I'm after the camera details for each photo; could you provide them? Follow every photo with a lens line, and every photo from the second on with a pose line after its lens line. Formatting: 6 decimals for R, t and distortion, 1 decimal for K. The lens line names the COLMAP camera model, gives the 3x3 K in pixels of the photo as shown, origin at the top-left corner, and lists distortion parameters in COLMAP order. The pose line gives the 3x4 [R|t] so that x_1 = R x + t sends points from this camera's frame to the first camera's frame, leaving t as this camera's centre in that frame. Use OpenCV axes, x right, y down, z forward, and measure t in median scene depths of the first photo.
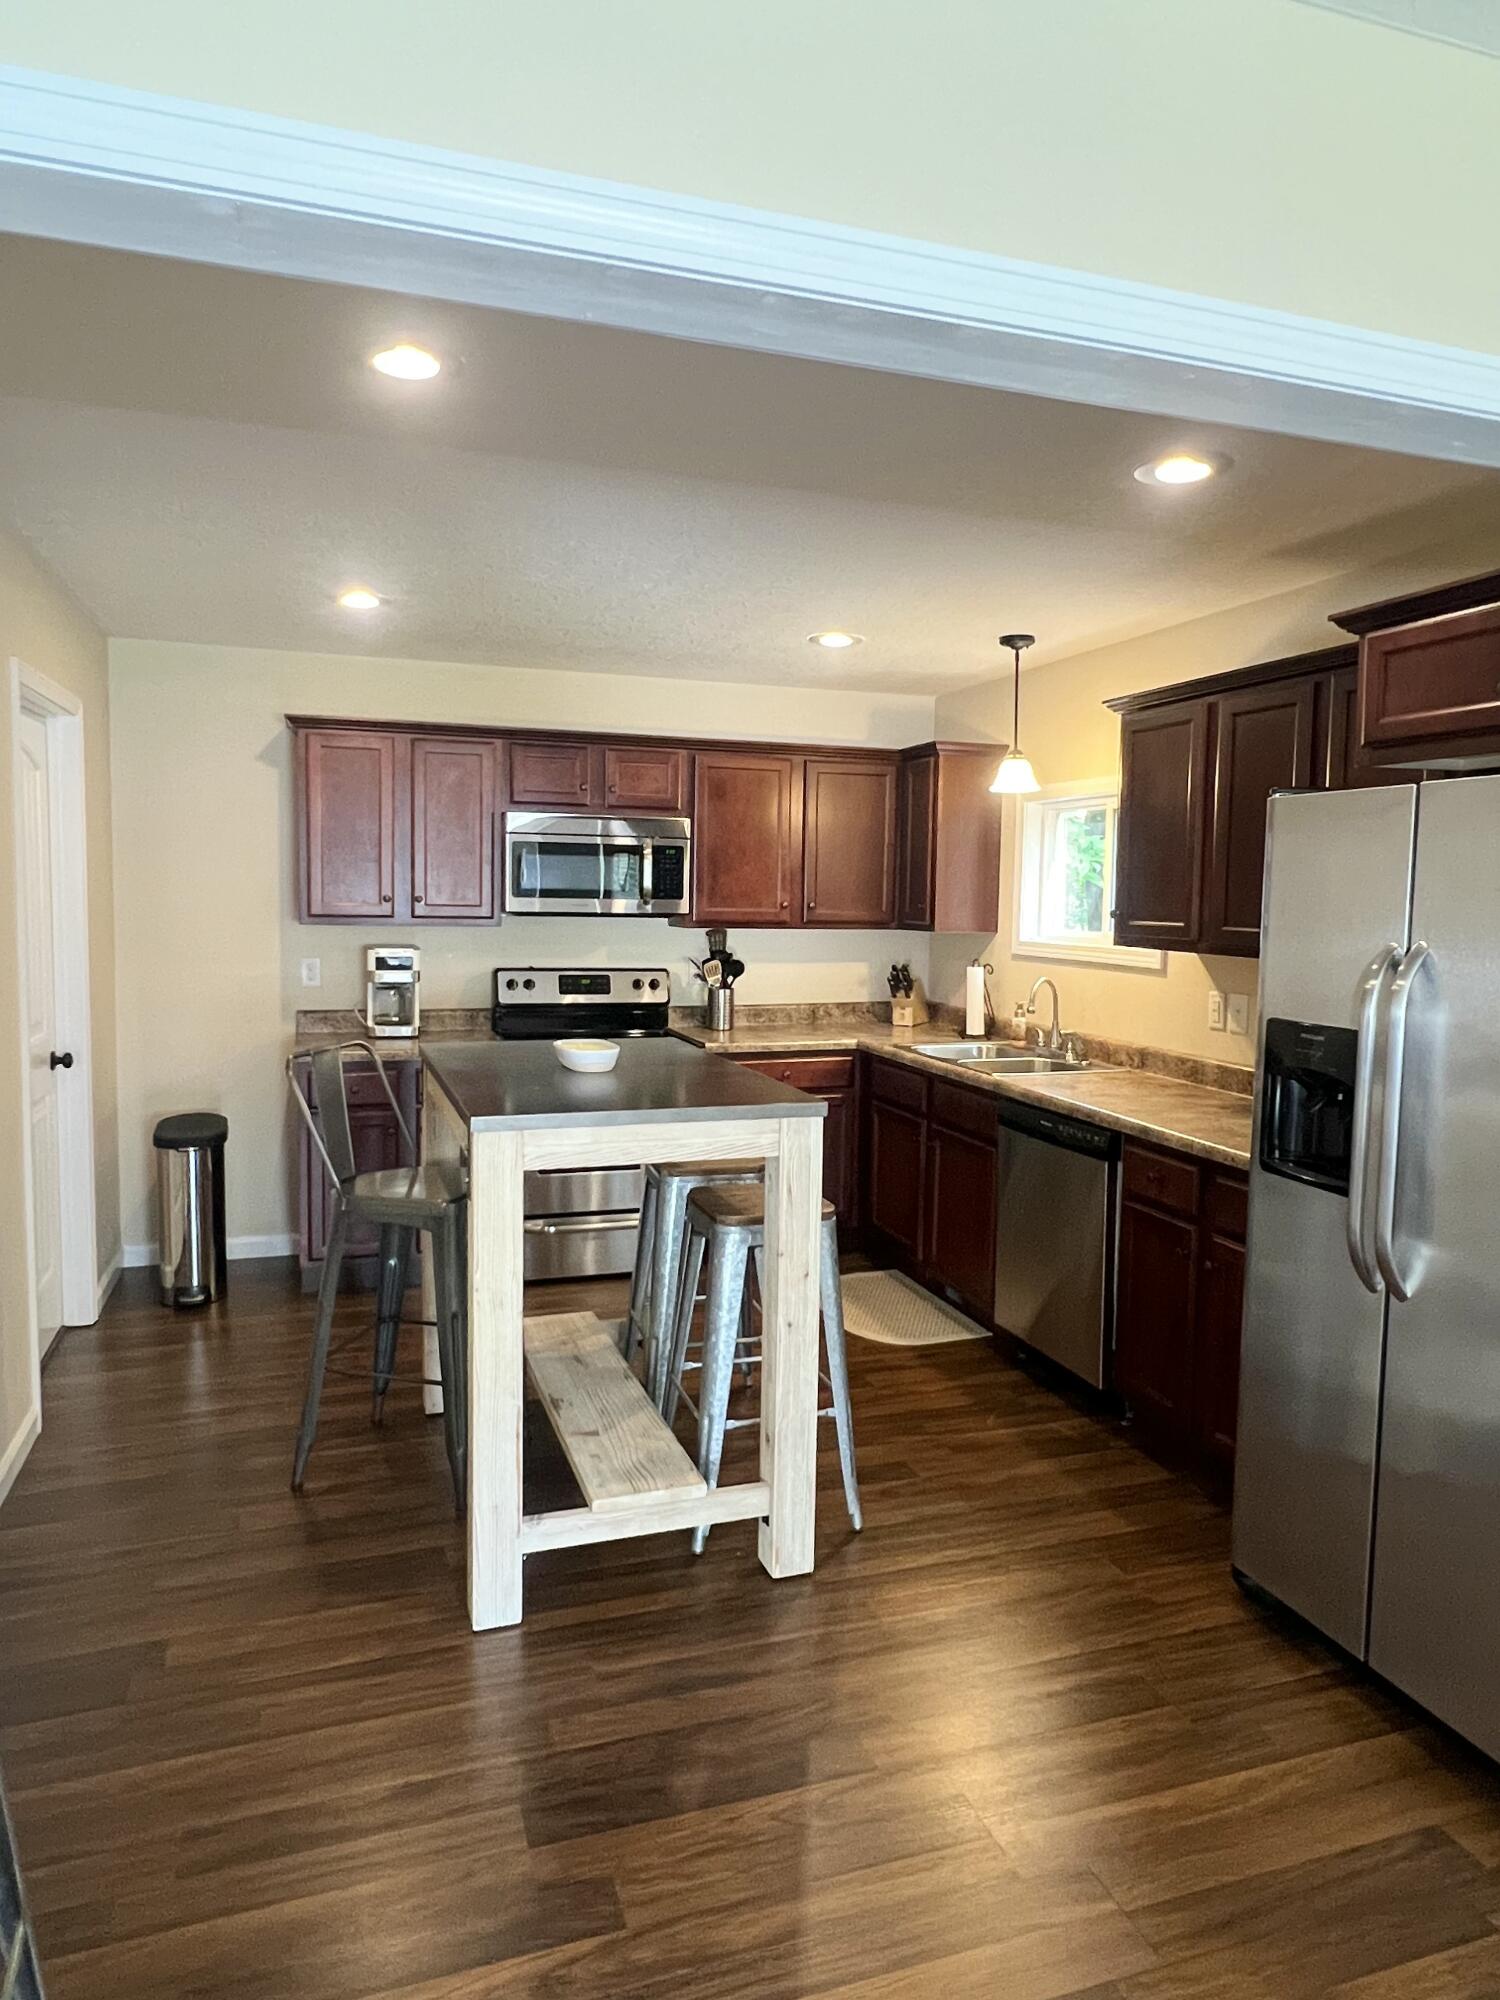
lens RADIAL K [[1230.4, 0, 753.7], [0, 1230.4, 991.3], [0, 0, 1]] dist [-0.006218, -0.001841]
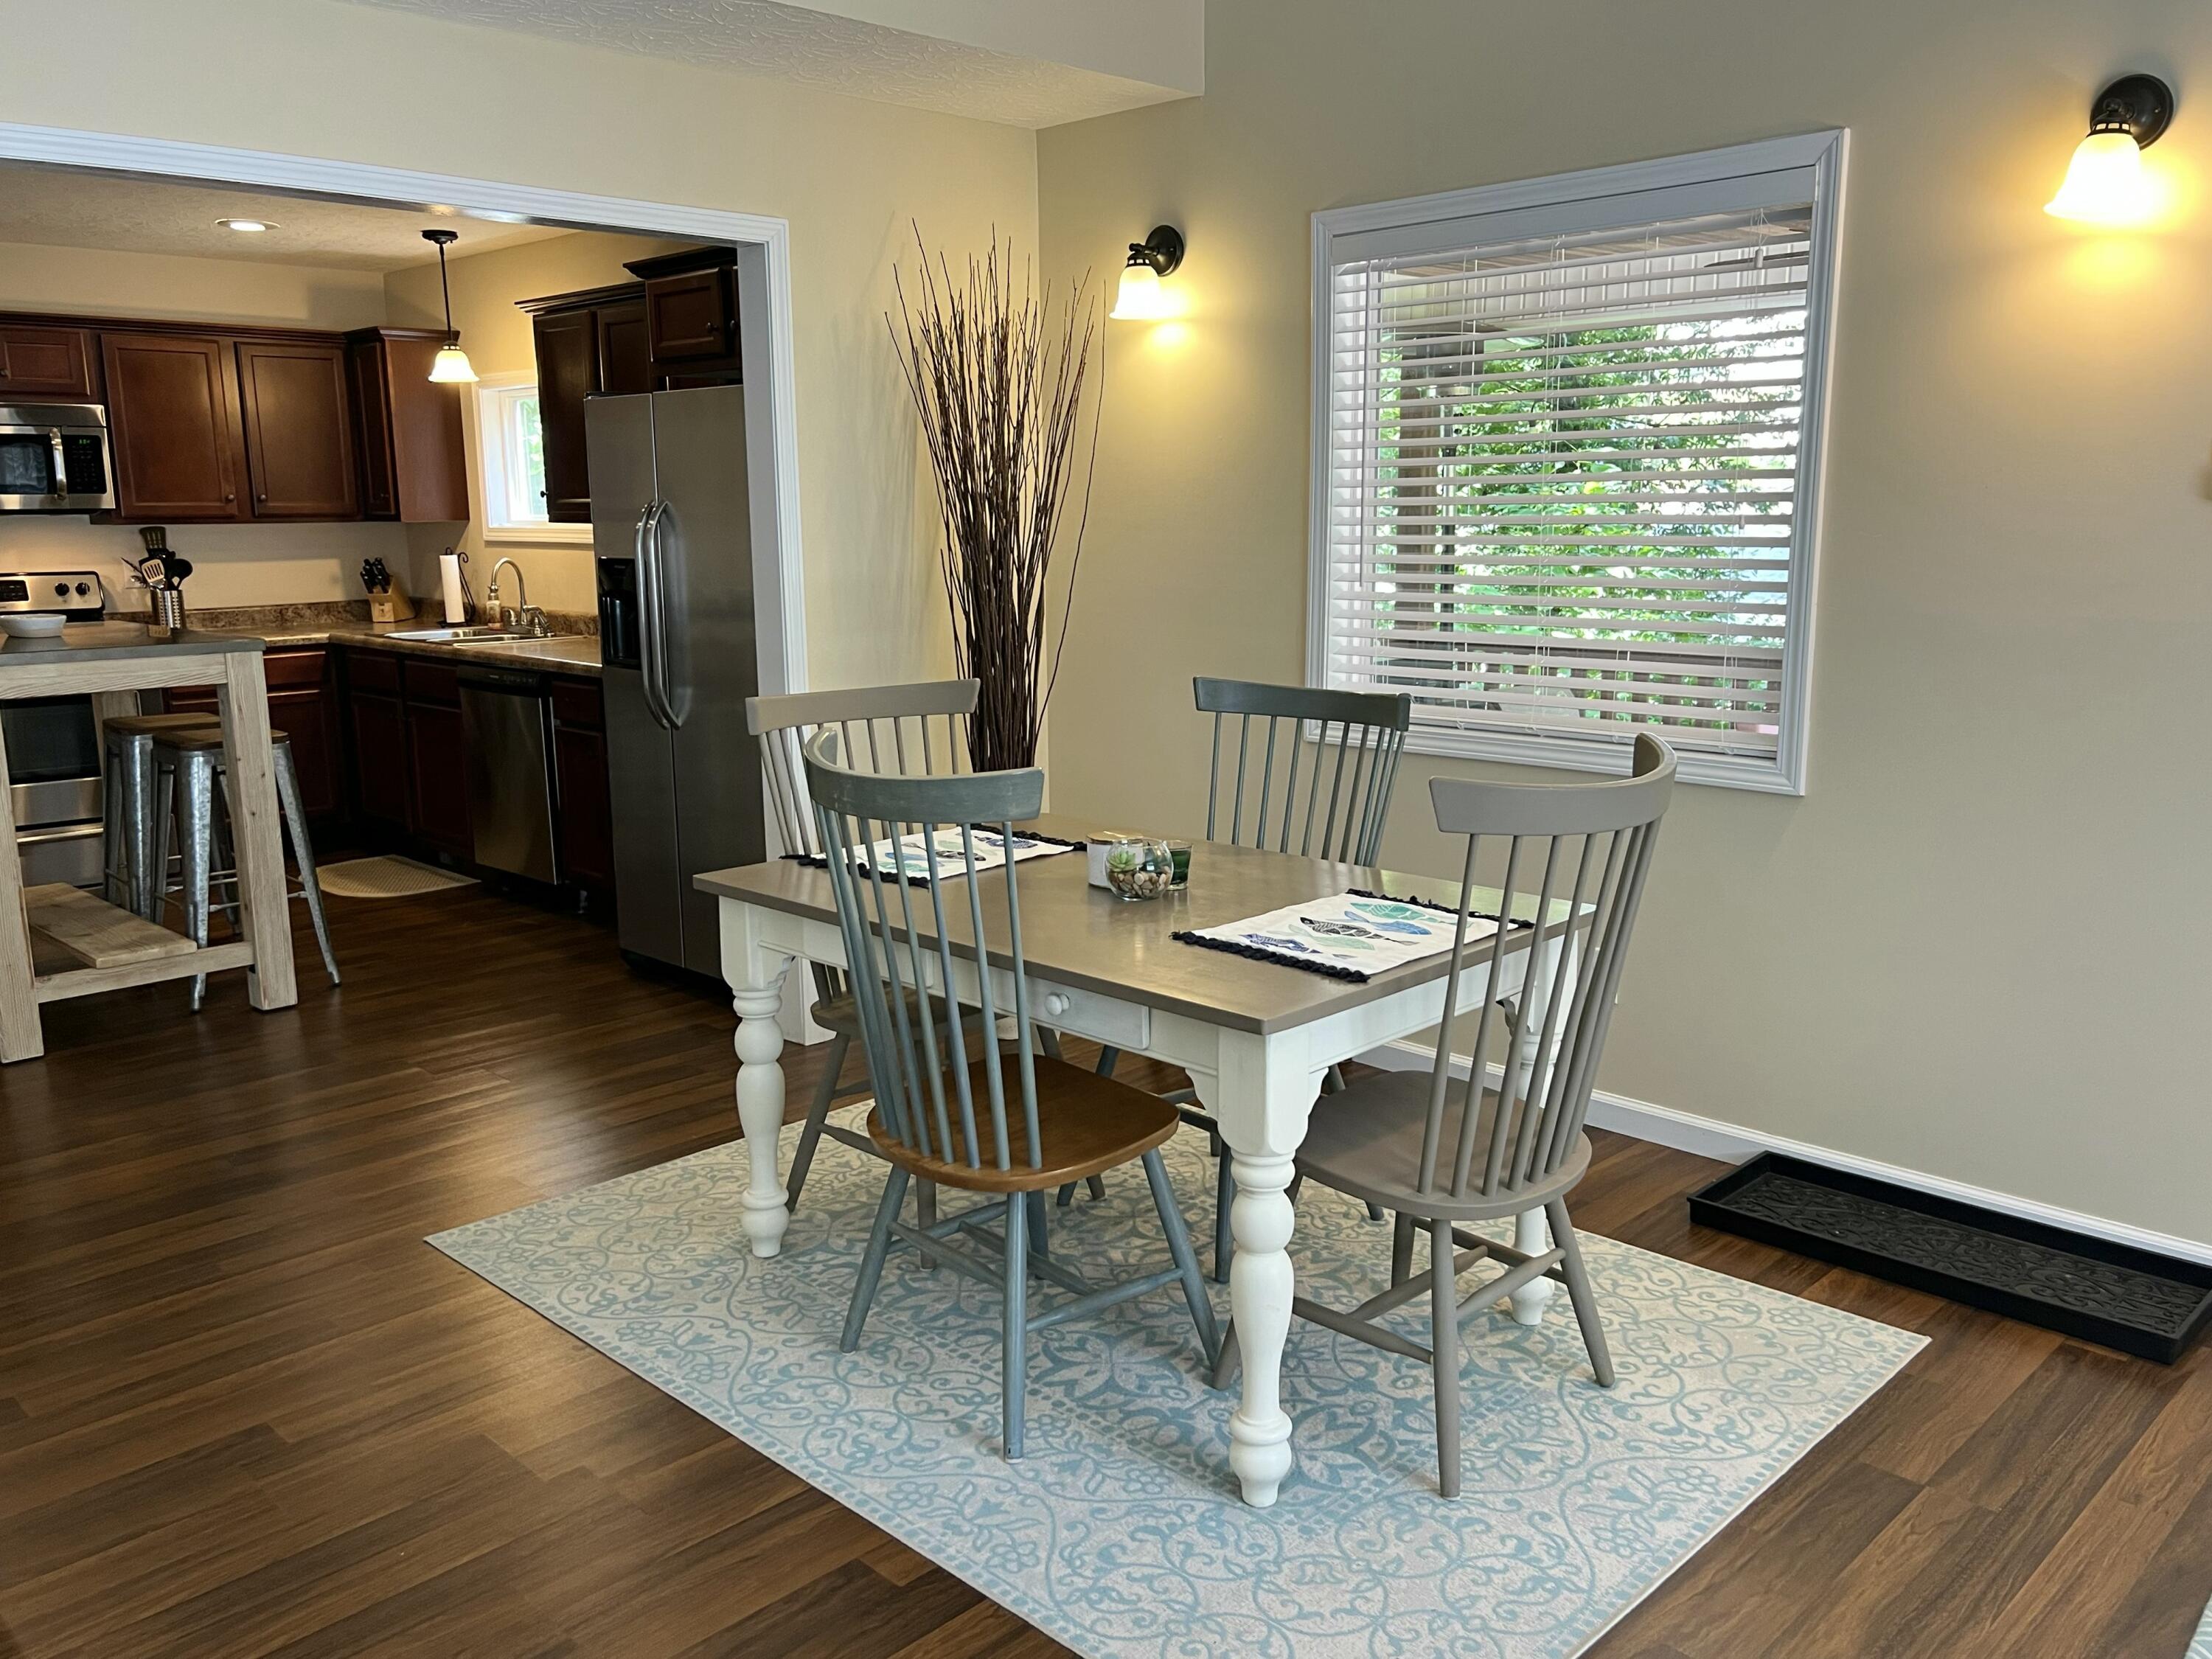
lens RADIAL K [[1754.8, 0, 1106.0], [0, 1754.8, 829.5], [0, 0, 1]] dist [0.029286, -0.005986]
pose [[0.896685, -0.108090, 0.429270, 0.019020], [0.061710, 0.990784, 0.120575, 0.065799], [-0.438347, -0.081628, 0.895092, -0.588318]]
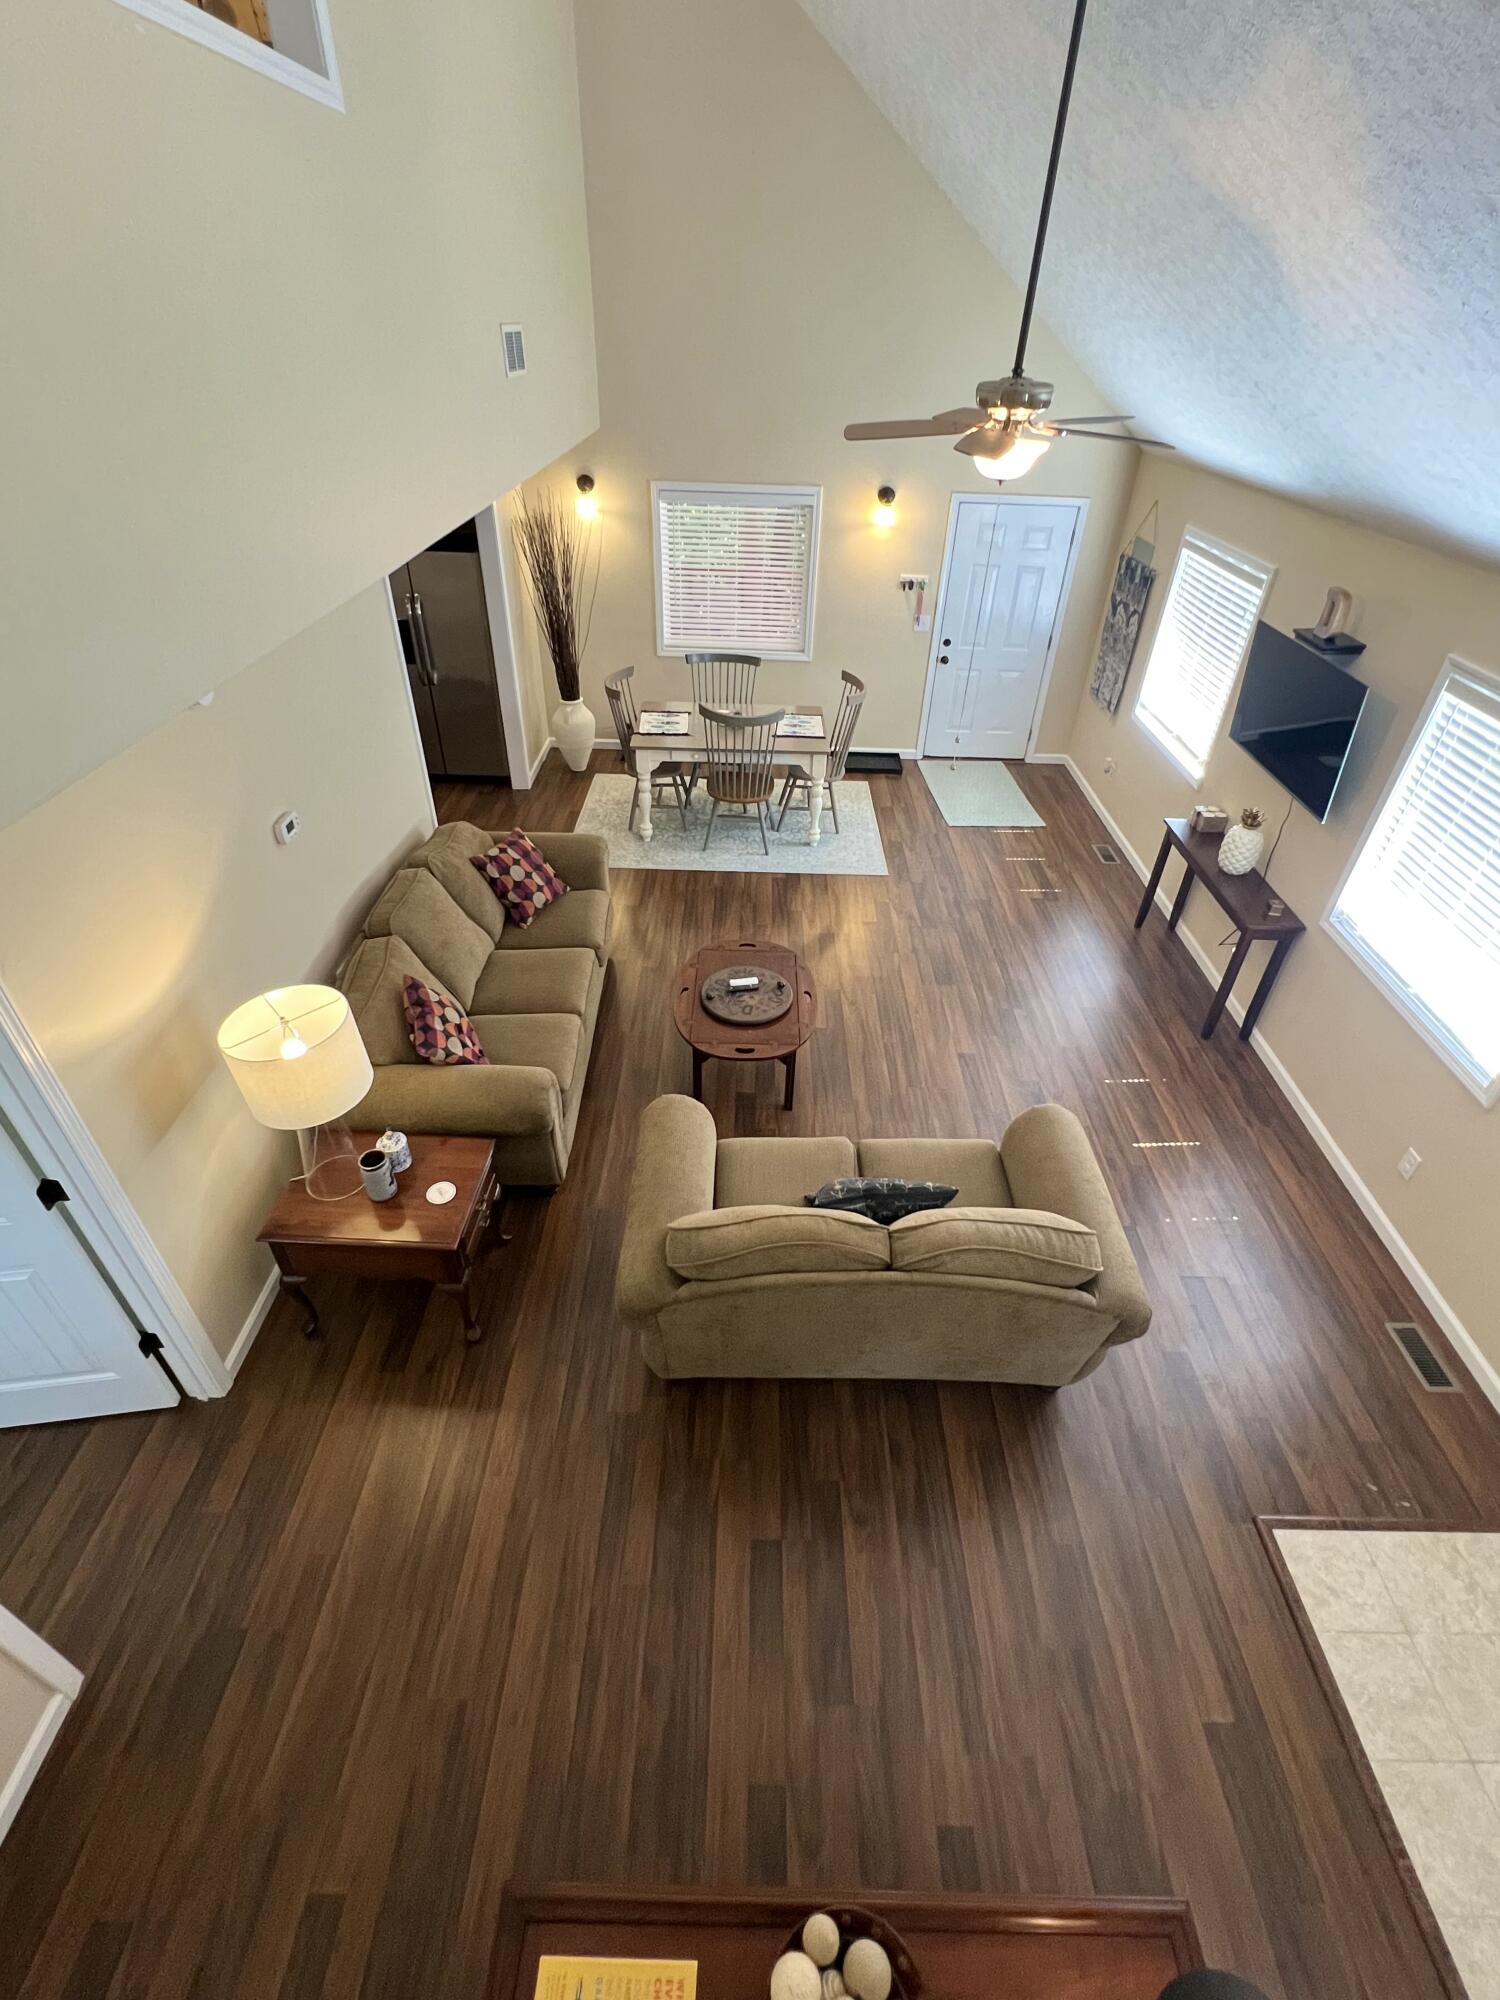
lens RADIAL K [[905.8, 0, 752.9], [0, 905.8, 992.7], [0, 0, 1]] dist [-0.001146, 0.000190]
pose [[0.337438, -0.568017, 0.750661, -0.935421], [0.052884, 0.807612, 0.587339, -0.305120], [-0.939861, -0.158492, 0.302558, -0.518485]]
